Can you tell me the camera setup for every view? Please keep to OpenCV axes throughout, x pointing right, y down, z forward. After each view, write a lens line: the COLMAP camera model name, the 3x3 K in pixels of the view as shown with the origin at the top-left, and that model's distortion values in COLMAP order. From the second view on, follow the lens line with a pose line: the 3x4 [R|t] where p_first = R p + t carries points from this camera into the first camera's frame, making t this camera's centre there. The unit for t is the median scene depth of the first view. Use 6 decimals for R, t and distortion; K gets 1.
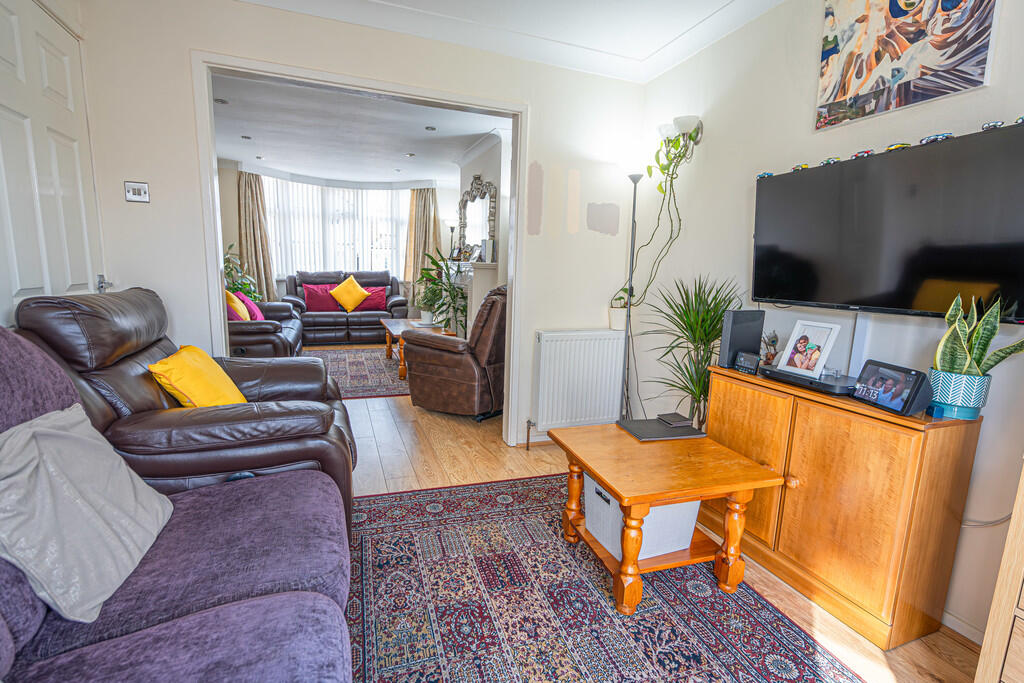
lens RADIAL K [[475.6, 0, 508.2], [0, 475.6, 341.1], [0, 0, 1]] dist [-0.000161, 0.000665]
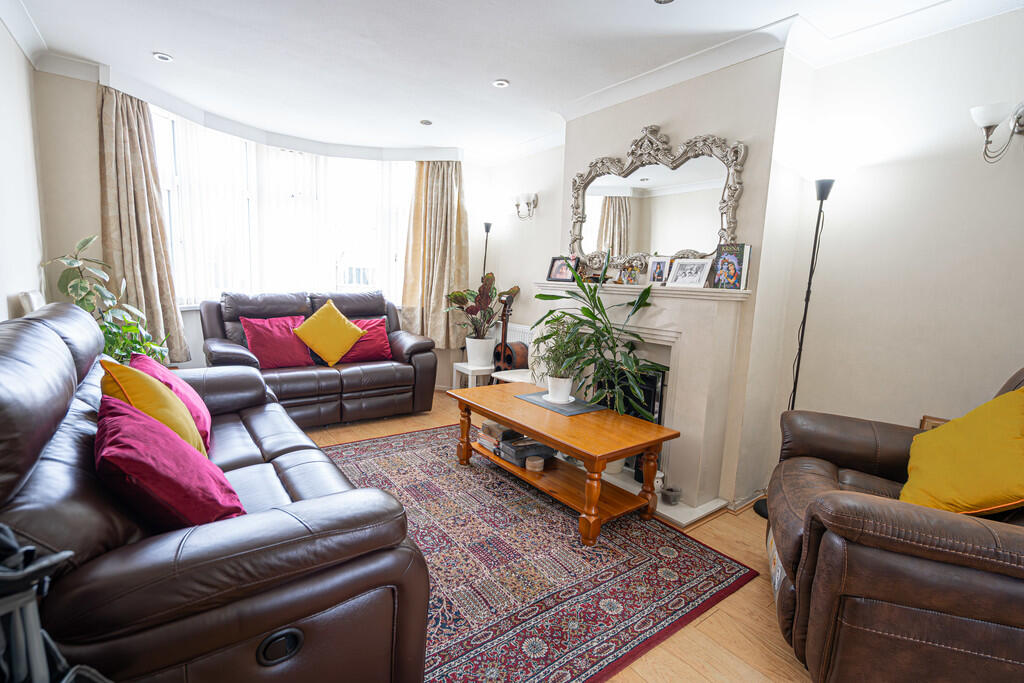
lens RADIAL K [[466.8, 0, 509.0], [0, 466.8, 341.2], [0, 0, 1]] dist [-0.003231, 0.000414]
pose [[0.957847, -0.029759, 0.285734, -0.285747], [0.033793, 0.999387, -0.009194, -0.076615], [-0.285286, 0.018462, 0.958265, 0.401966]]
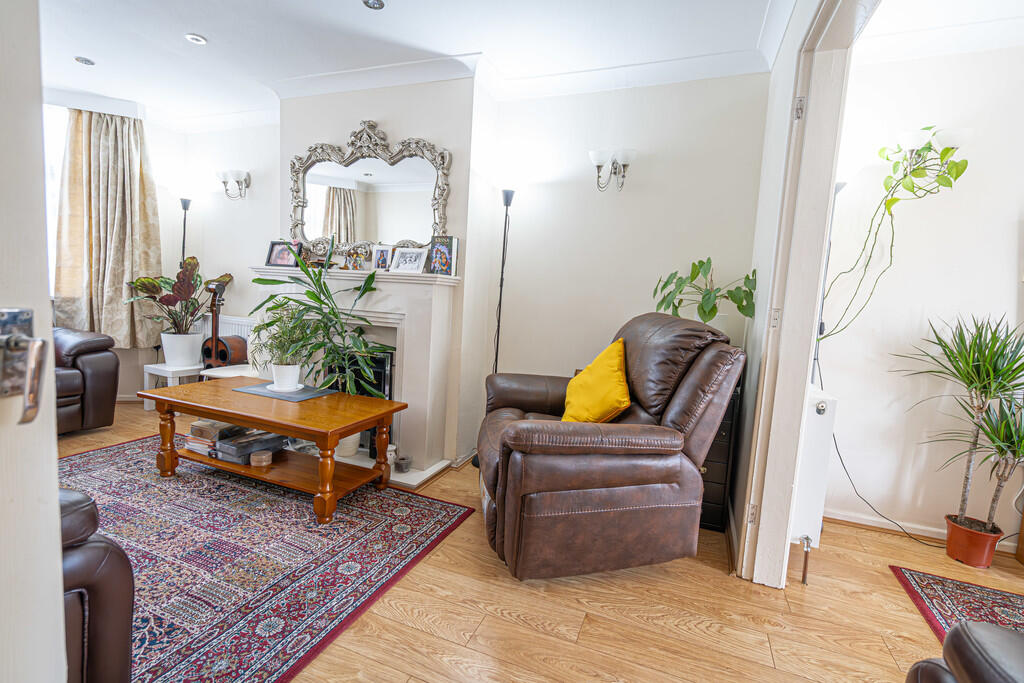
lens RADIAL K [[466.8, 0, 509.0], [0, 466.8, 341.2], [0, 0, 1]] dist [-0.003231, 0.000414]
pose [[0.662495, -0.069373, 0.745847, -0.294029], [0.077806, 0.996689, 0.023594, -0.062144], [-0.745014, 0.042400, 0.665700, 0.380195]]
